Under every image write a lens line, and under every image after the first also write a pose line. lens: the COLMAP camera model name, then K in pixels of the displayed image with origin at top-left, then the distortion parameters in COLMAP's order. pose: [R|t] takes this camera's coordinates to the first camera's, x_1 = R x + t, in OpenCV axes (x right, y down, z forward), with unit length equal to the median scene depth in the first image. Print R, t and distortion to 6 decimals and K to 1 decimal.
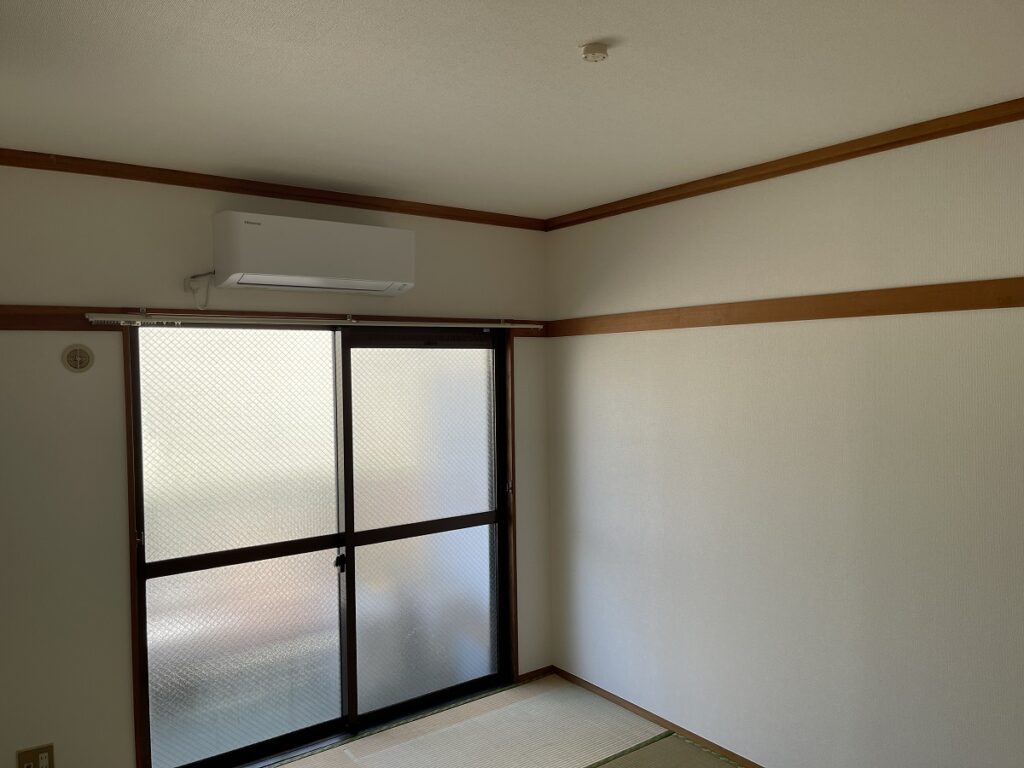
lens RADIAL K [[774.8, 0, 512.0], [0, 774.8, 384.0], [0, 0, 1]] dist [0.088991, -0.098438]
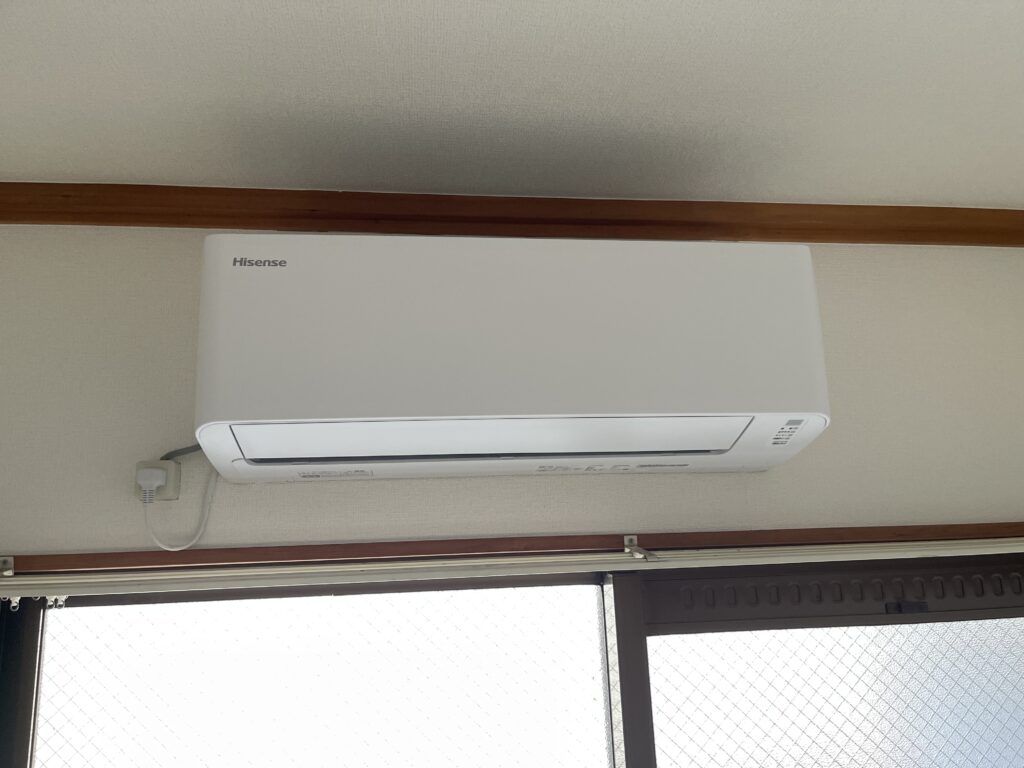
lens RADIAL K [[774.8, 0, 512.0], [0, 774.8, 384.0], [0, 0, 1]] dist [0.088991, -0.098438]
pose [[0.872425, -0.142495, -0.467515, -0.089351], [0.013253, 0.963101, -0.268814, -0.062770], [0.488569, 0.228324, 0.842122, 0.685056]]
